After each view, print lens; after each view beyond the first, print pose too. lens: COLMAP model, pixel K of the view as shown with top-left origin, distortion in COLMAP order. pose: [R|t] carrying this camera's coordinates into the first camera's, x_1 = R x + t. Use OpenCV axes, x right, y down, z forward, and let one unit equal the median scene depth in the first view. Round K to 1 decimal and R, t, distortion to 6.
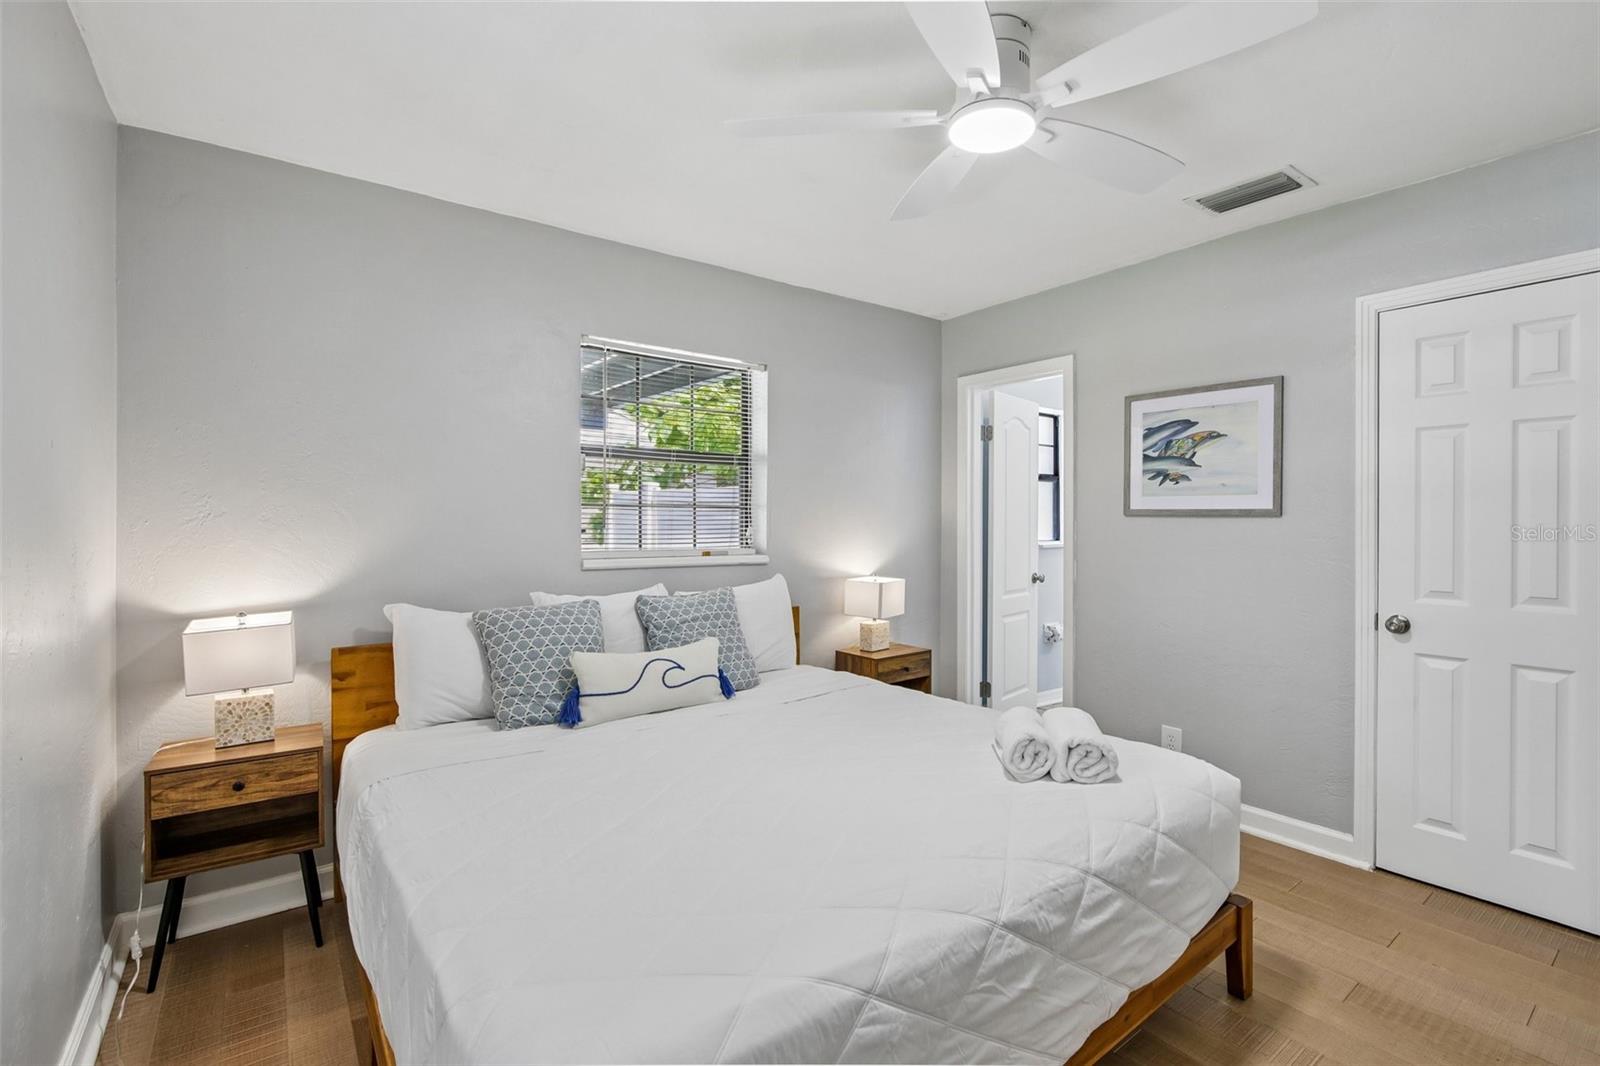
lens RADIAL K [[734.8, 0, 805.4], [0, 734.8, 531.5], [0, 0, 1]] dist [-0.018594, 0.004275]
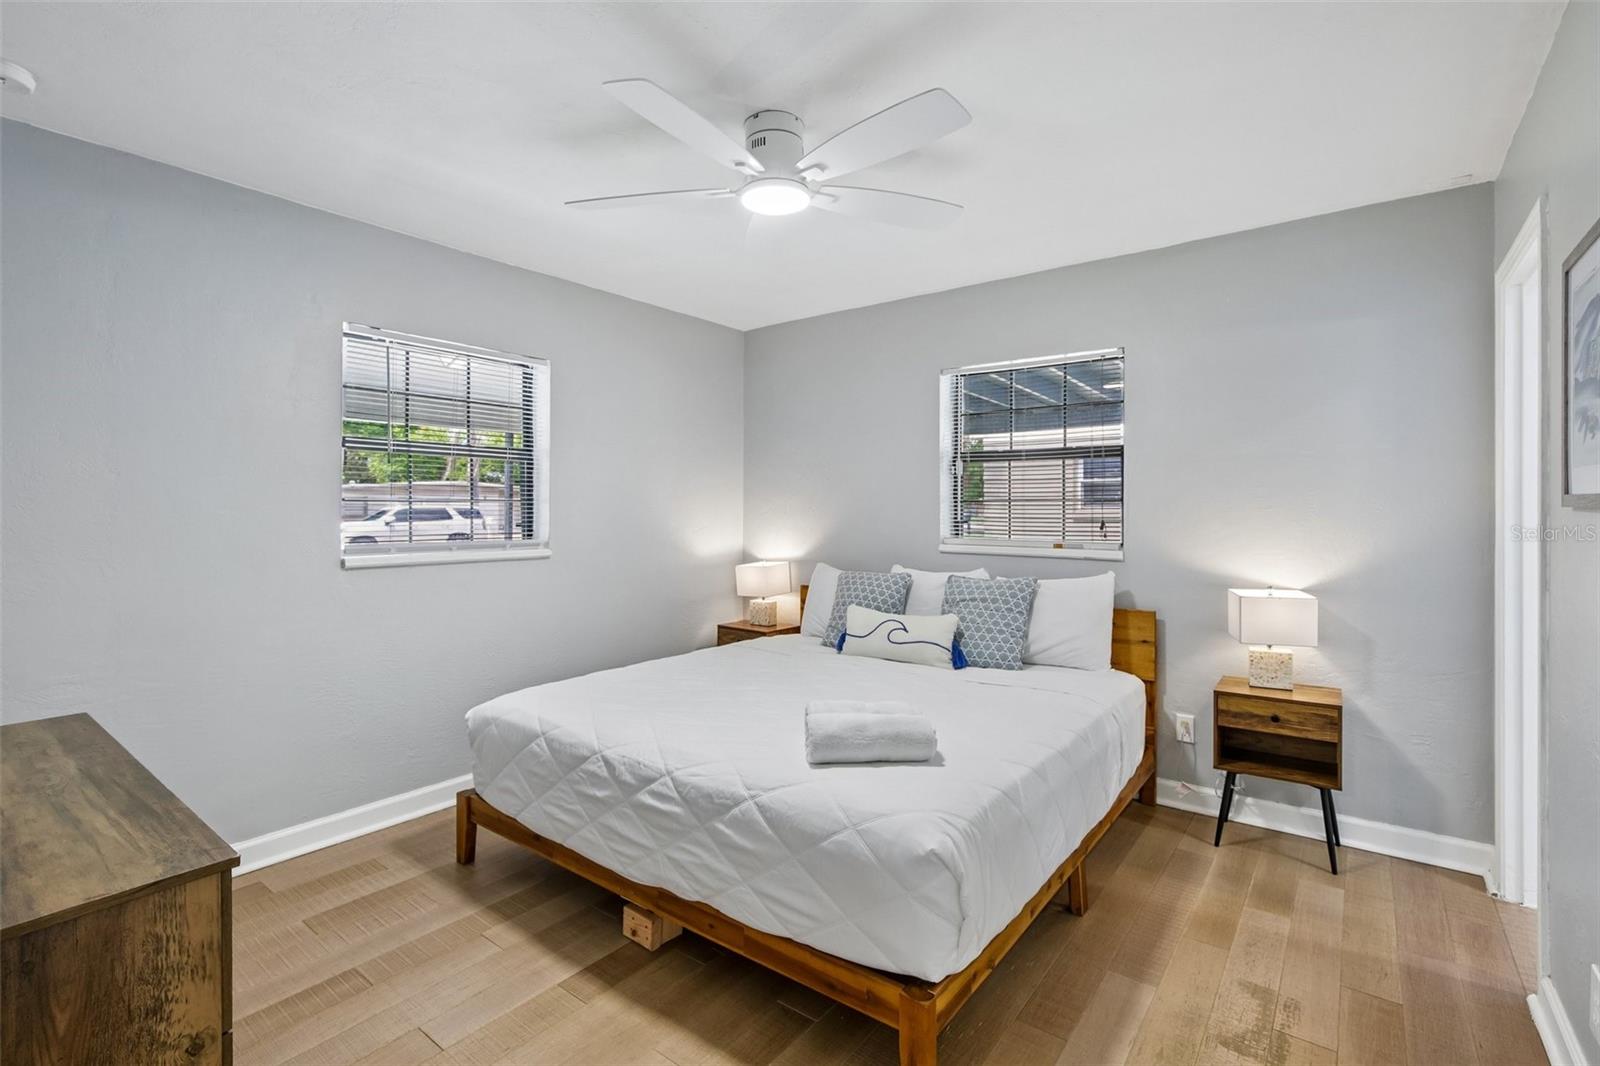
lens RADIAL K [[734.8, 0, 805.8], [0, 734.8, 518.1], [0, 0, 1]] dist [-0.018594, 0.004275]
pose [[0.251014, 0.008865, -0.967943, 1.101724], [-0.014231, 0.999884, 0.005467, -0.014030], [0.967879, 0.012402, 0.251111, 0.557016]]
